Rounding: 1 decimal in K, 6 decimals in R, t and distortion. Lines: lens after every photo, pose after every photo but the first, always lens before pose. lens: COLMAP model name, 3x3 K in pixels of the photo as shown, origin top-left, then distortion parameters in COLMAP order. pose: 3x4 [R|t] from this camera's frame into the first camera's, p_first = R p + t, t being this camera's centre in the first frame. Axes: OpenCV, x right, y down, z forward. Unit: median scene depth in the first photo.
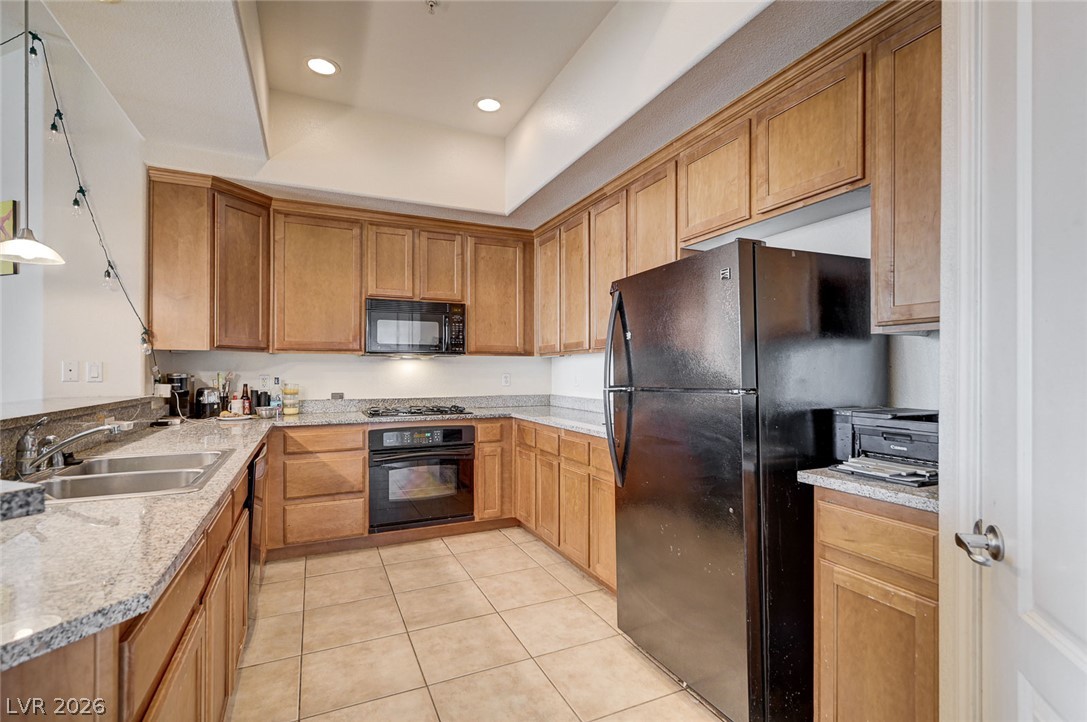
lens RADIAL K [[504.8, 0, 548.2], [0, 504.8, 370.7], [0, 0, 1]] dist [0.003018, -0.001439]
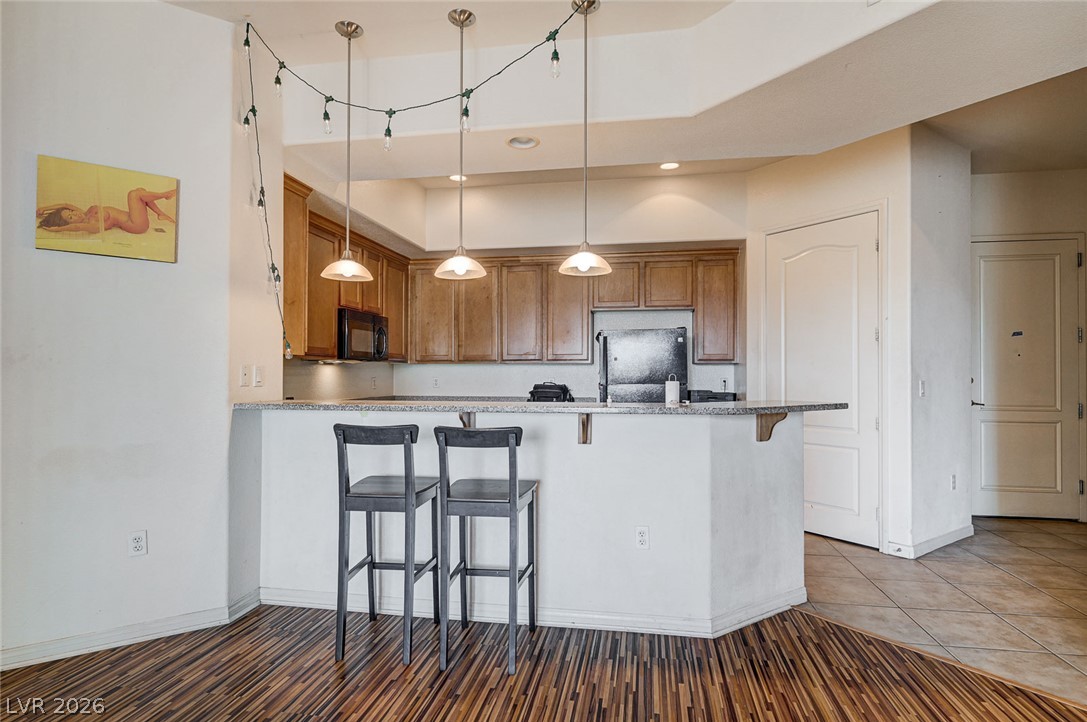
lens RADIAL K [[587.2, 0, 549.7], [0, 587.2, 362.5], [0, 0, 1]] dist [-0.004413, 0.000701]
pose [[0.564419, 0.020032, 0.825245, -1.370744], [-0.000555, 0.999714, -0.023888, 0.002737], [-0.825488, 0.013024, 0.564269, -0.086160]]
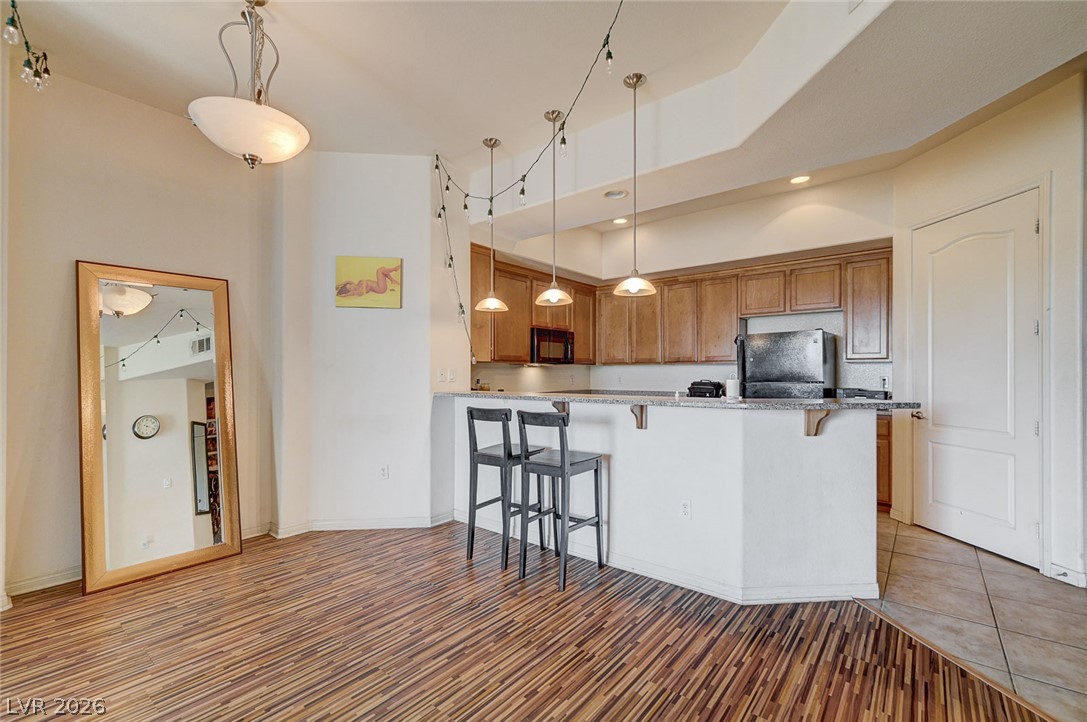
lens RADIAL K [[477.0, 0, 544.3], [0, 477.0, 366.6], [0, 0, 1]] dist [0.000744, 0.002178]
pose [[0.896825, 0.006792, 0.442332, -1.165348], [0.000751, 0.999857, -0.016876, 0.000570], [-0.442384, 0.015467, 0.896692, -0.379357]]
